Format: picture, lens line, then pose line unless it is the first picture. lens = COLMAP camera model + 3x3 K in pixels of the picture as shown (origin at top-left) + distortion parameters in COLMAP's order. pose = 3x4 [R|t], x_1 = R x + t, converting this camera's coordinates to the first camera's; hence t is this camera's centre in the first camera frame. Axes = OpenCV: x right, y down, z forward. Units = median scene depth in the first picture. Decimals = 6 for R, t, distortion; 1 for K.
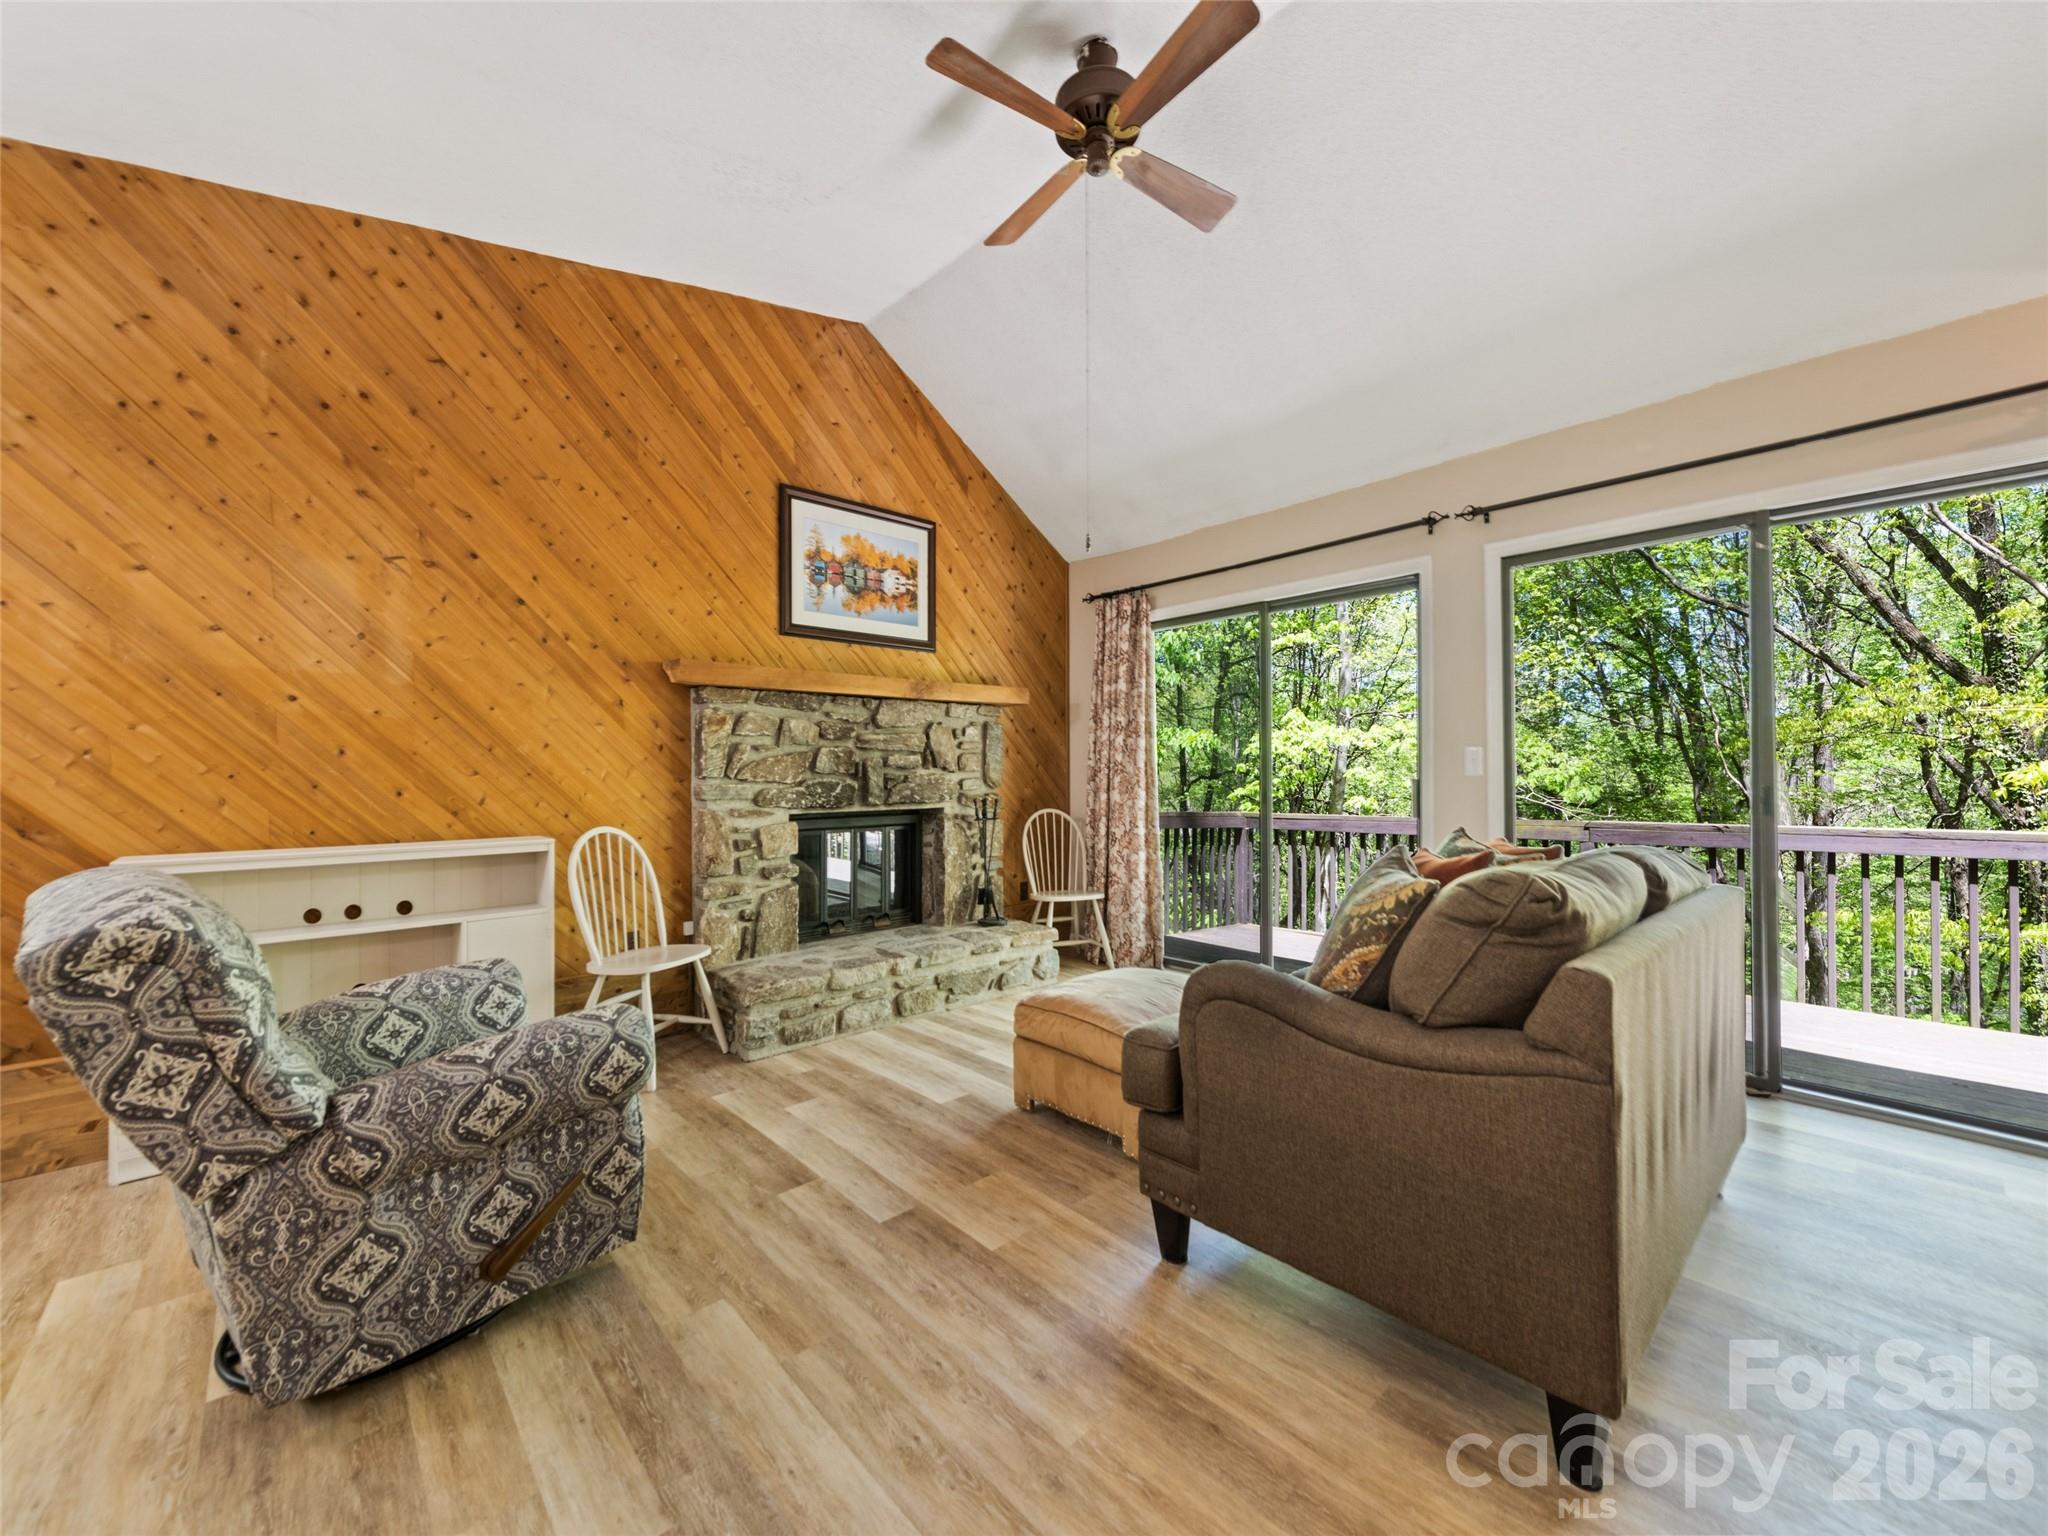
lens RADIAL K [[805.6, 0, 1008.9], [0, 805.6, 767.9], [0, 0, 1]] dist [0.012885, -0.002548]
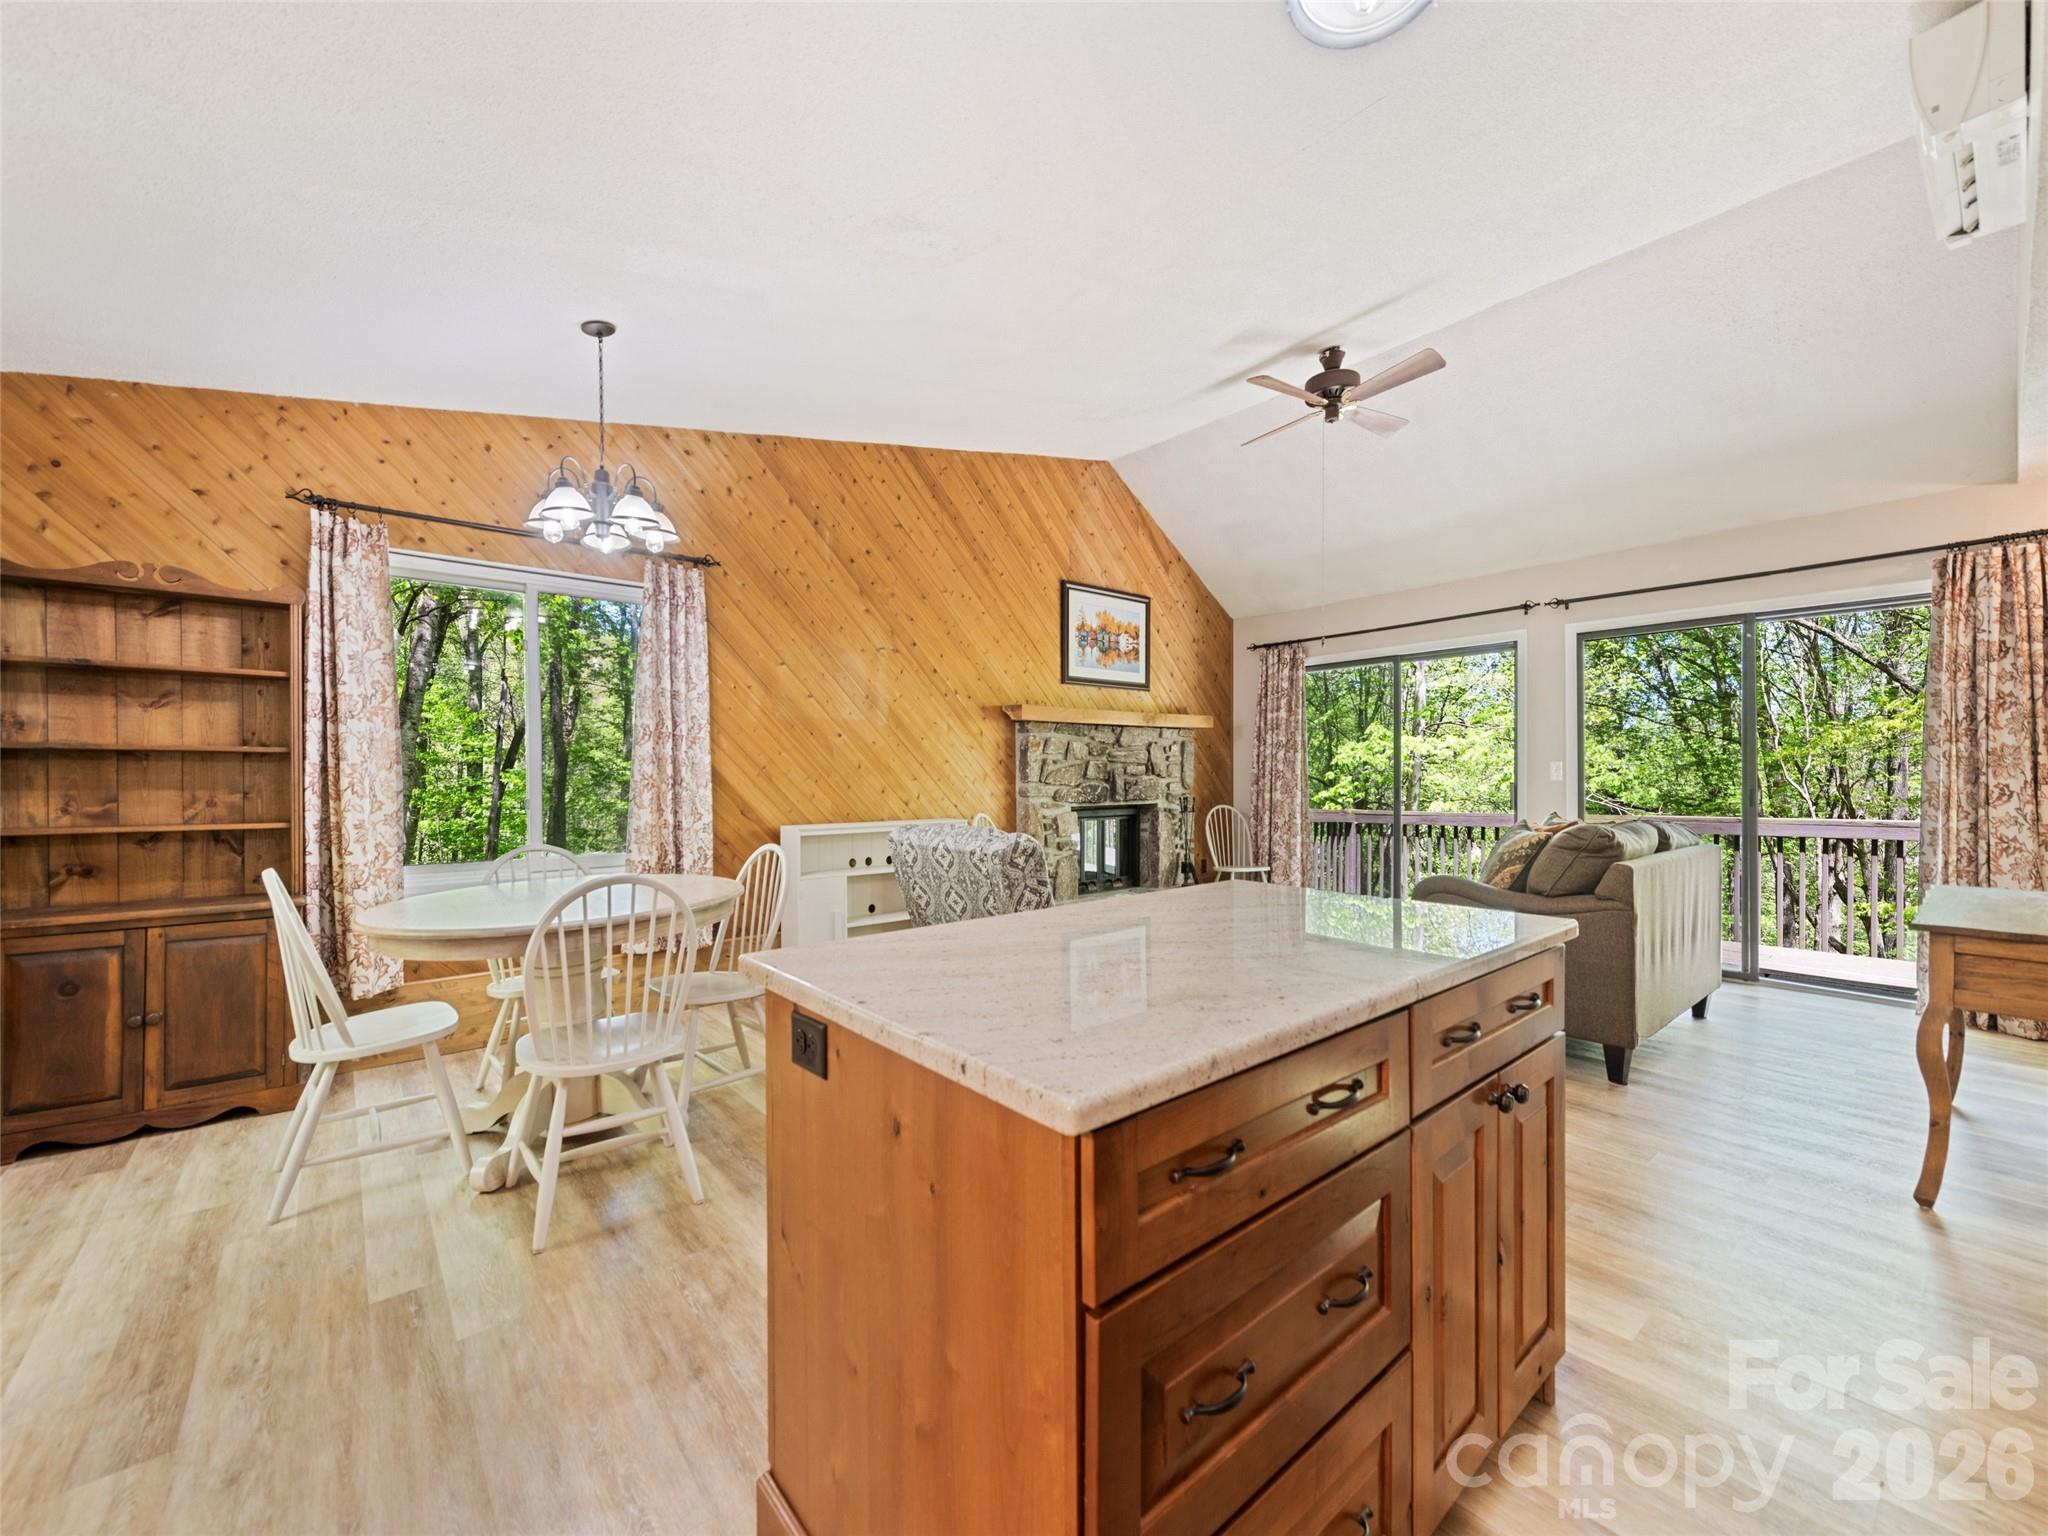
lens RADIAL K [[805.6, 0, 1008.0], [0, 805.6, 781.6], [0, 0, 1]] dist [0.012885, -0.002548]
pose [[0.998653, 0.000965, -0.051880, -0.316789], [-0.000270, 0.999910, 0.013389, -0.007915], [0.051889, -0.013357, 0.998564, -0.481084]]
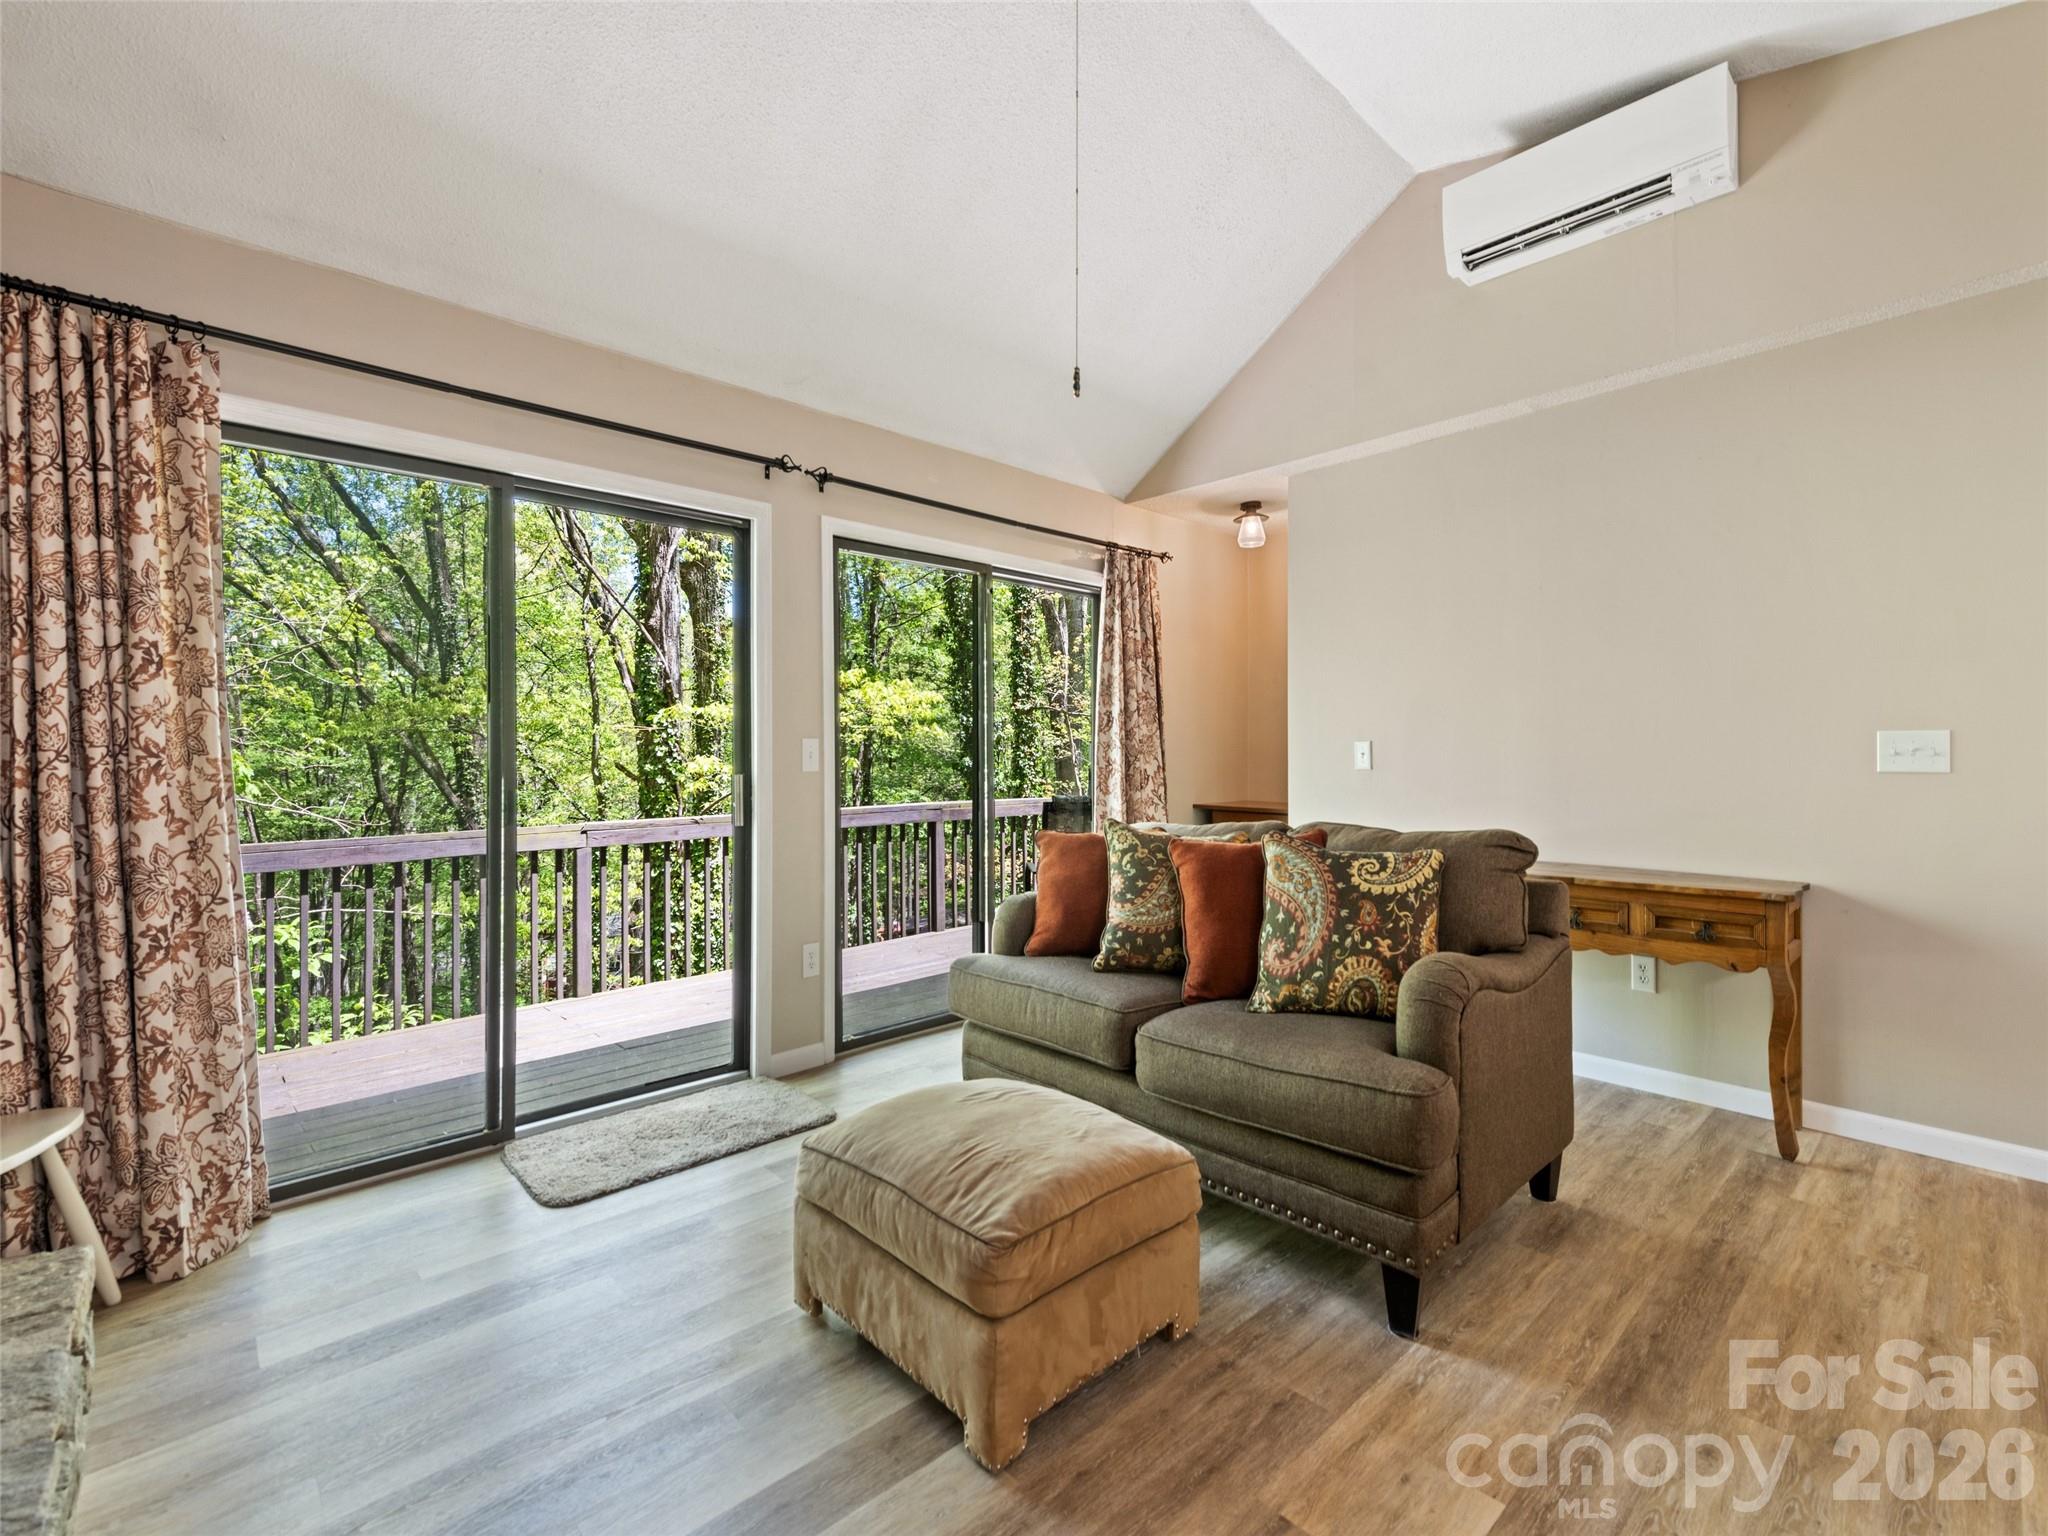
lens RADIAL K [[910.1, 0, 1021.5], [0, 910.1, 761.7], [0, 0, 1]] dist [0.016042, -0.000074]
pose [[-0.007988, 0.001997, 0.999966, -0.388751], [-0.001425, 0.999997, -0.002009, 0.000410], [-0.999967, -0.001441, -0.007985, 0.716558]]
